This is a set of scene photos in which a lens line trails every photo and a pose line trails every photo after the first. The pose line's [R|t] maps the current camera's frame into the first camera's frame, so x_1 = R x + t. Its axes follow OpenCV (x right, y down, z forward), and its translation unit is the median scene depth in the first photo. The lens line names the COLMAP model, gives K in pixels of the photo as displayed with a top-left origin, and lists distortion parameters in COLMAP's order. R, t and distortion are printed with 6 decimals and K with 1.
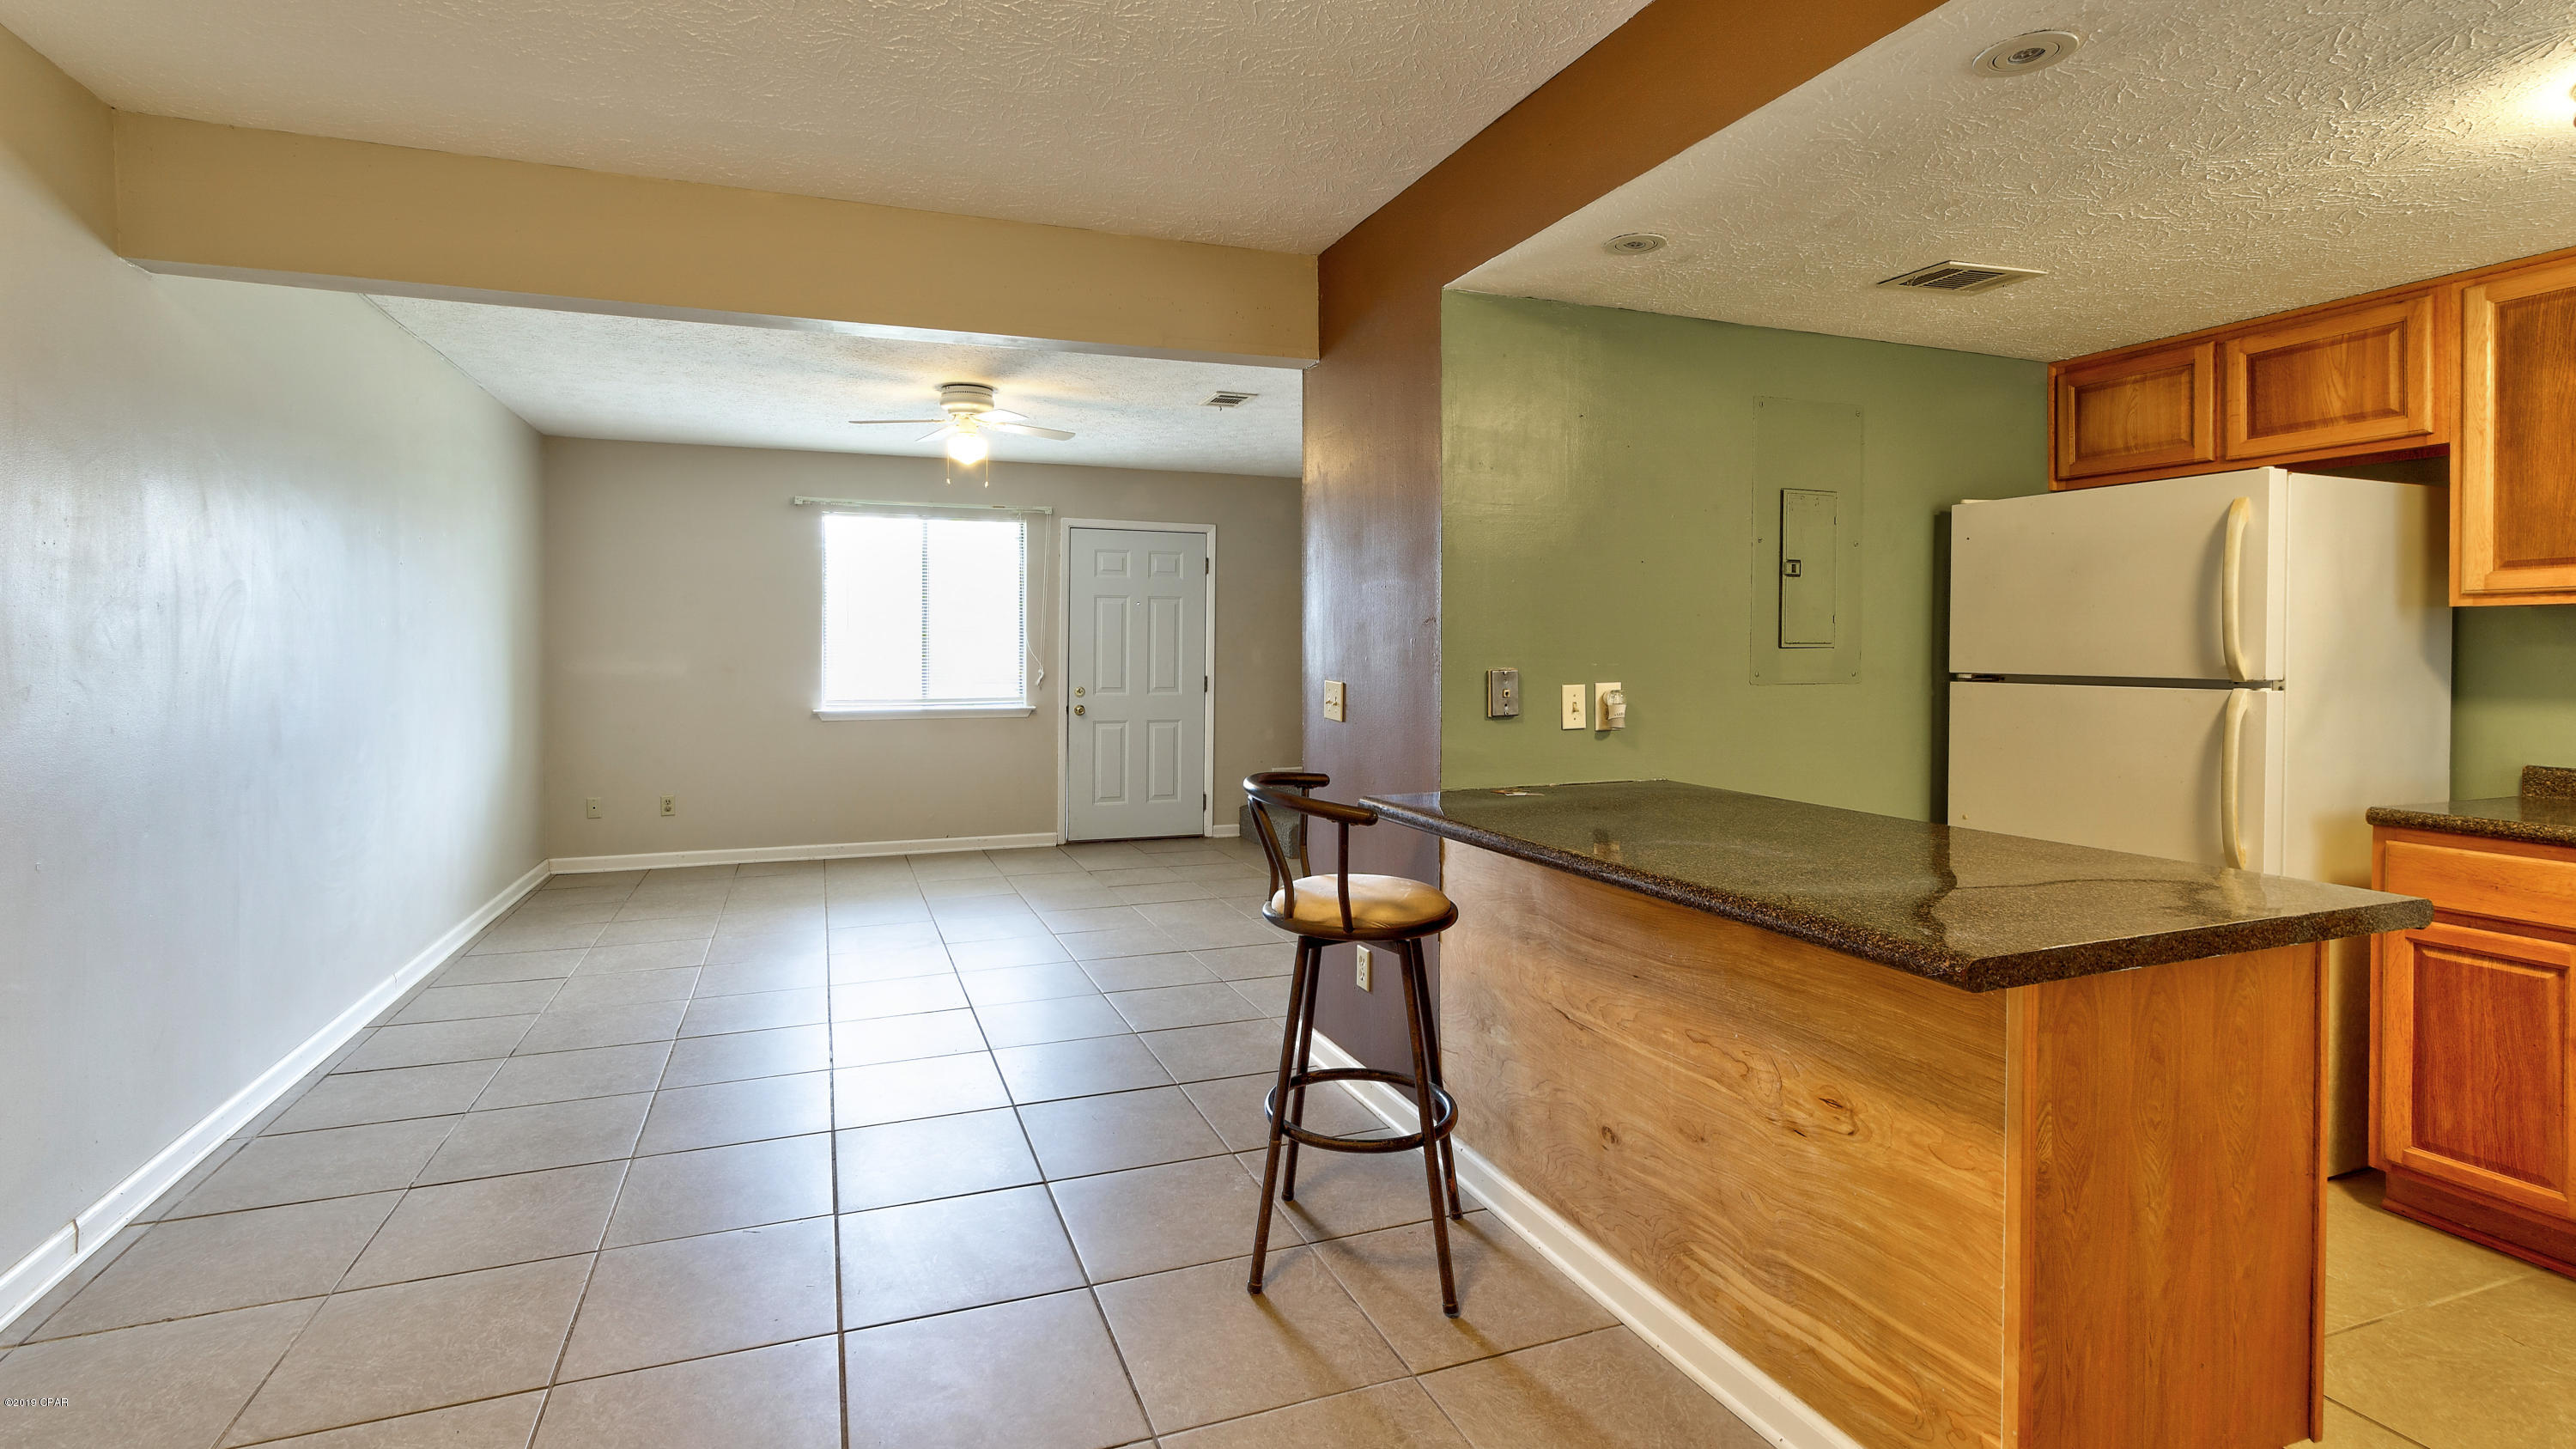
lens RADIAL K [[1175.1, 0, 1259.8], [0, 1175.1, 658.1], [0, 0, 1]] dist [-0.000491, -0.001155]
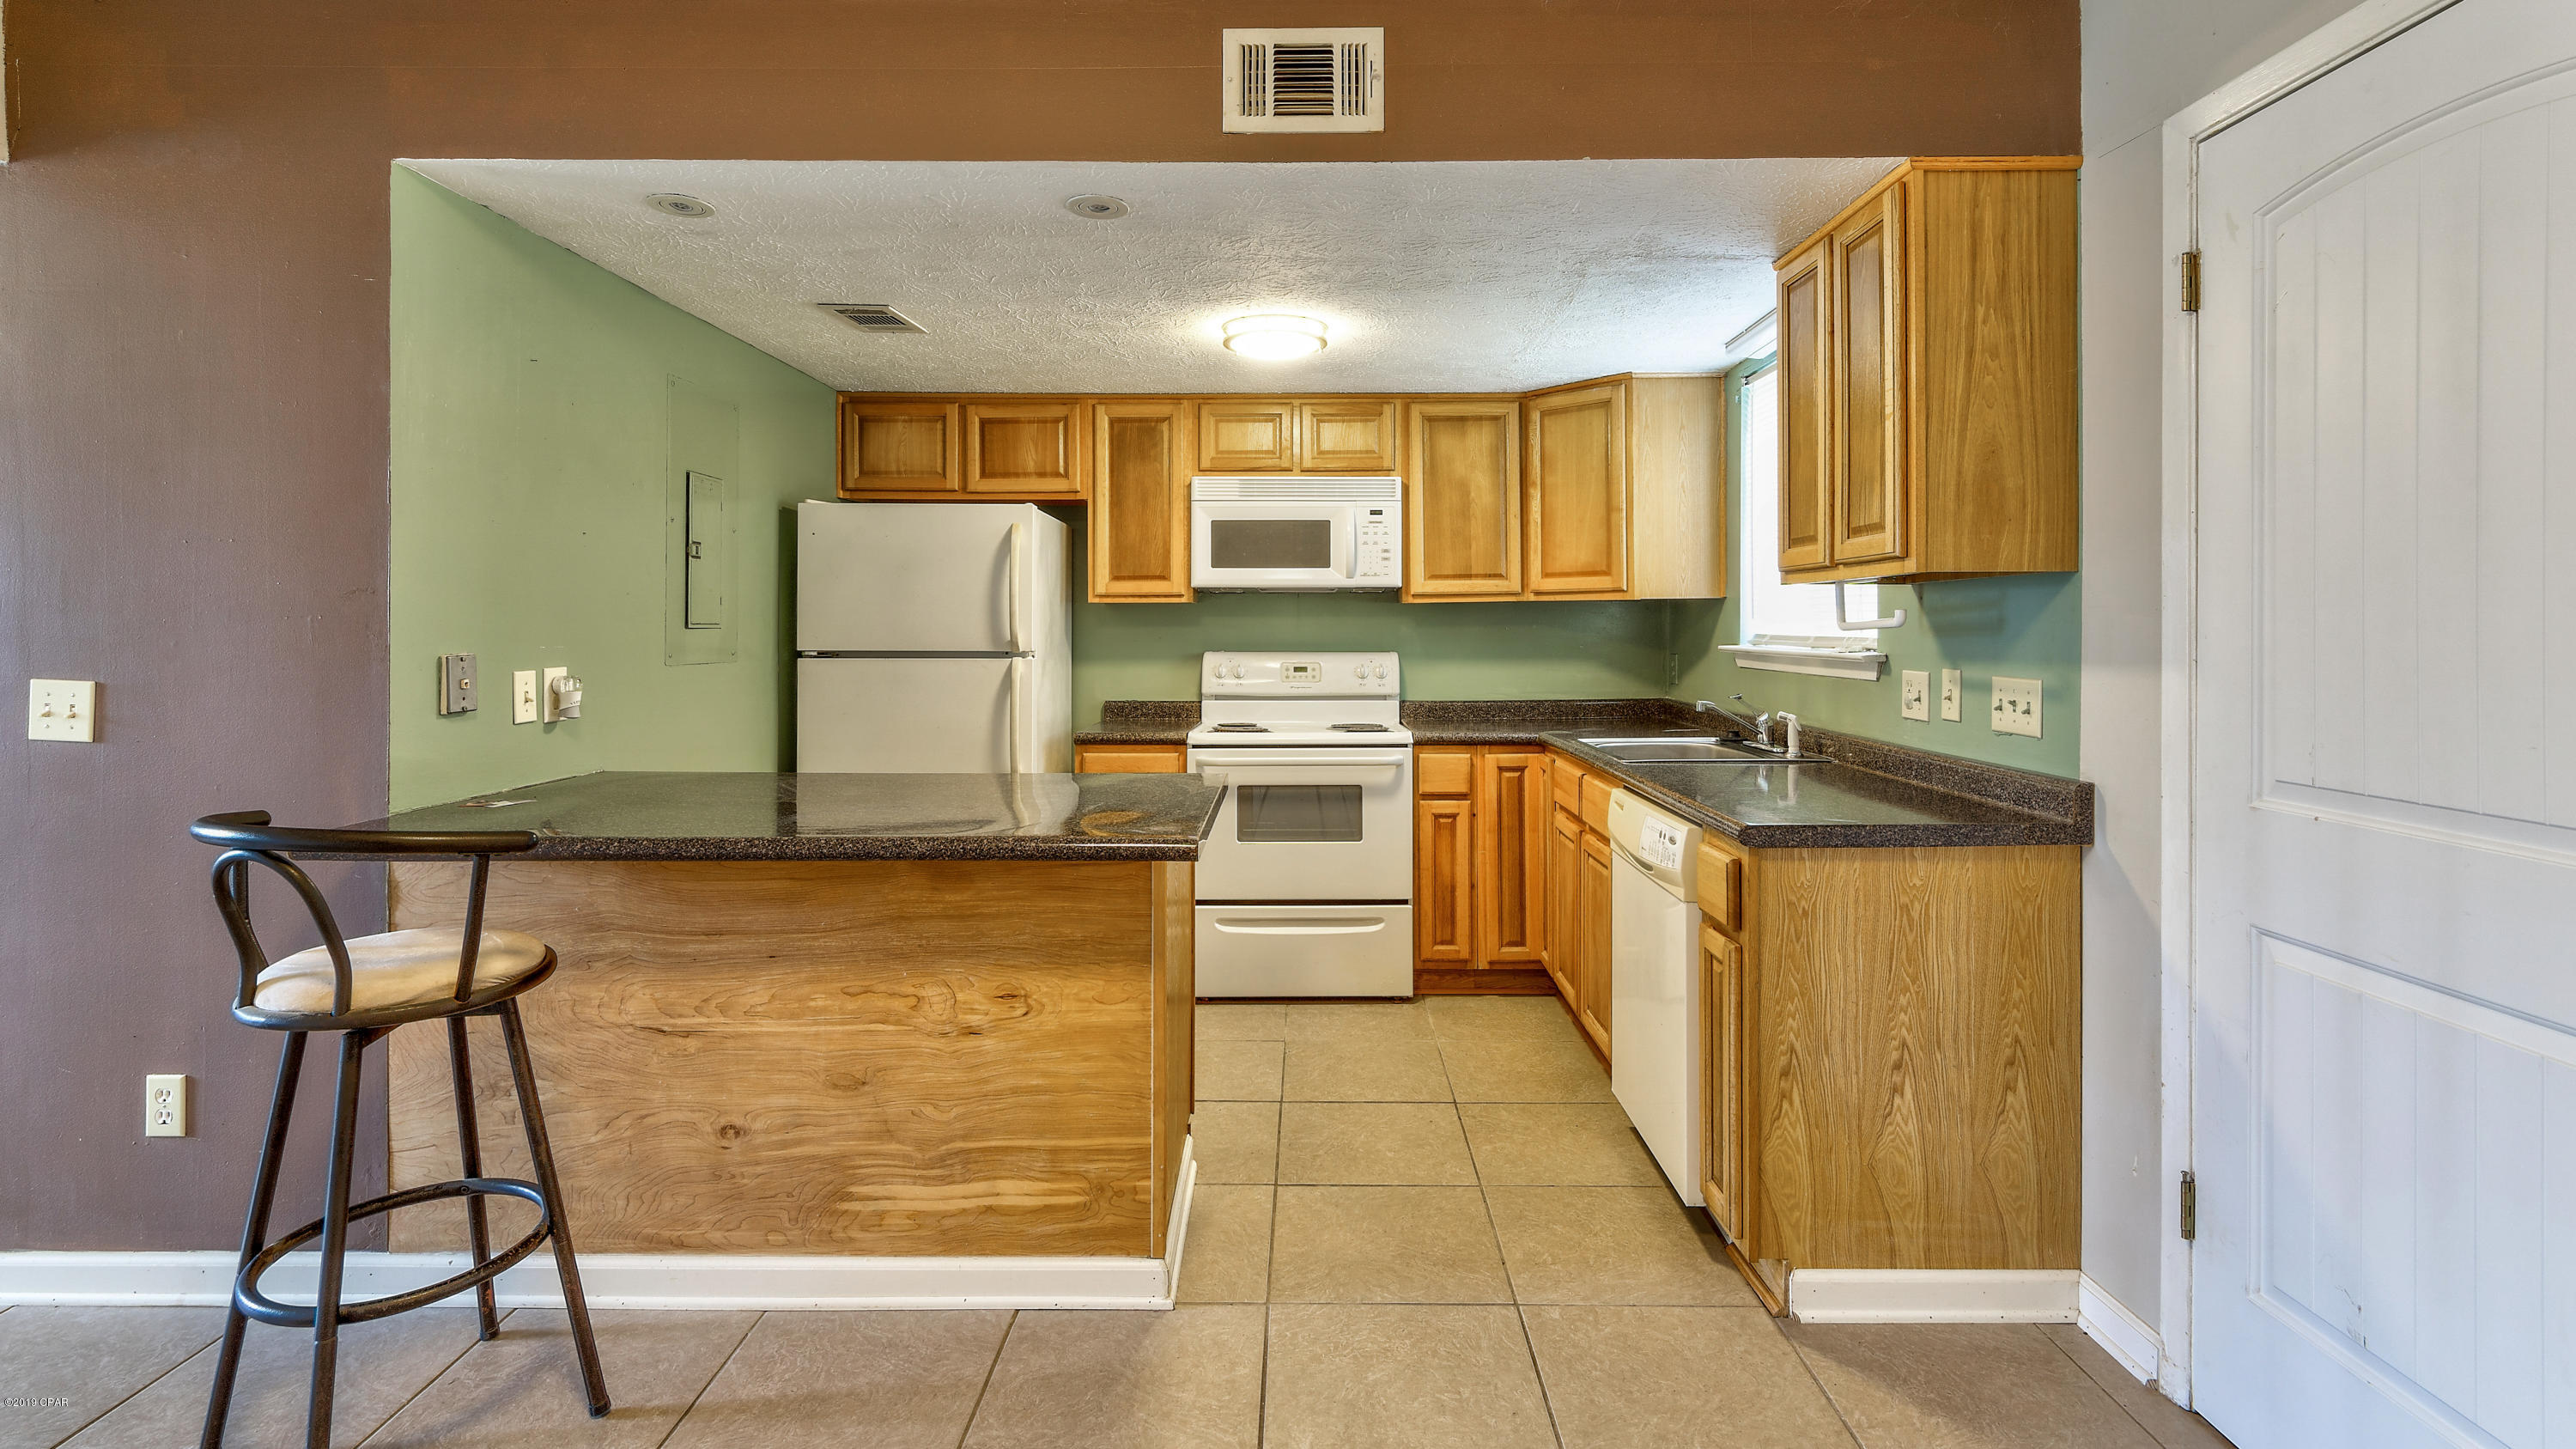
lens RADIAL K [[1175.1, 0, 1298.7], [0, 1175.1, 632.1], [0, 0, 1]] dist [-0.000491, -0.001155]
pose [[0.339737, -0.001695, 0.940519, -0.412549], [0.007336, 0.999973, -0.000847, -0.000908], [-0.940492, 0.007187, 0.339740, 0.209076]]
